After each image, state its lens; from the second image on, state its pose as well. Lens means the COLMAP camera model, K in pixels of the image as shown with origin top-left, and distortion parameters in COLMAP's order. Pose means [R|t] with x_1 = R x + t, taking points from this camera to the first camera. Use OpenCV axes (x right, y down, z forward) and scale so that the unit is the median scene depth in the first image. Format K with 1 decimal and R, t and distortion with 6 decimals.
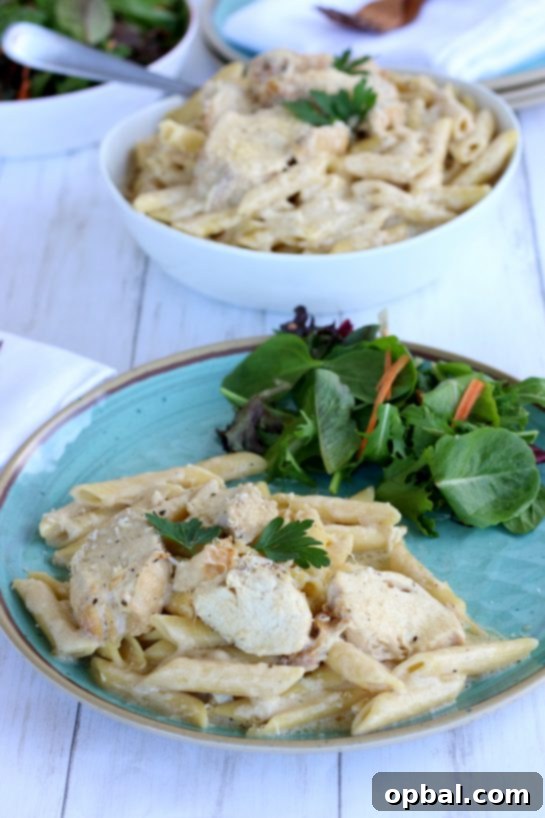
lens RADIAL K [[2147.4, 0, 275.6], [0, 2147.4, 409.2], [0, 0, 1]] dist [-0.104750, 0.000000]
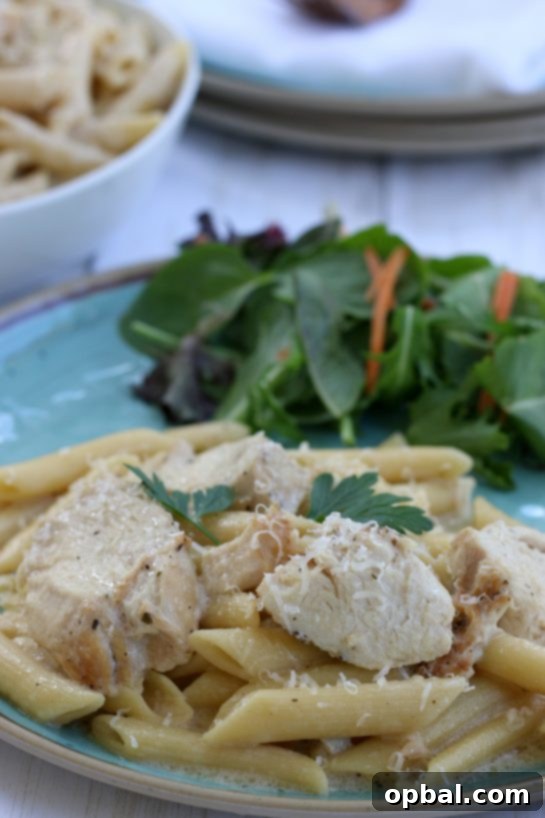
lens RADIAL K [[2147.4, 0, 272.3], [0, 2147.4, 410.9], [0, 0, 1]] dist [-0.104750, 0.000000]
pose [[0.956681, -0.096389, 0.274718, -0.195658], [0.114966, 0.991992, -0.052301, 0.065658], [-0.267476, 0.081619, 0.960101, 0.379190]]
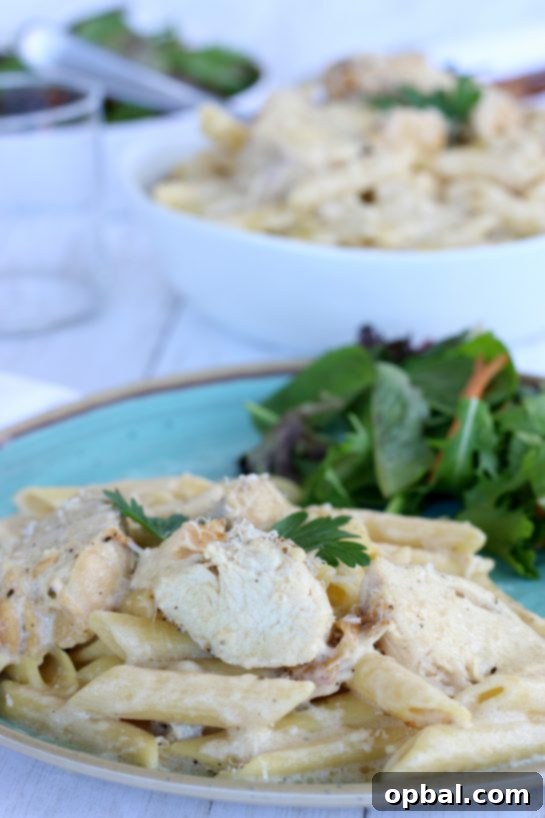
lens RADIAL K [[2147.4, 0, 269.9], [0, 2147.4, 407.5], [0, 0, 1]] dist [-0.104750, 0.000000]
pose [[0.995950, 0.043932, -0.078448, 0.044064], [-0.061367, 0.969817, -0.235986, 0.181654], [0.065713, 0.239845, 0.968585, 0.344287]]
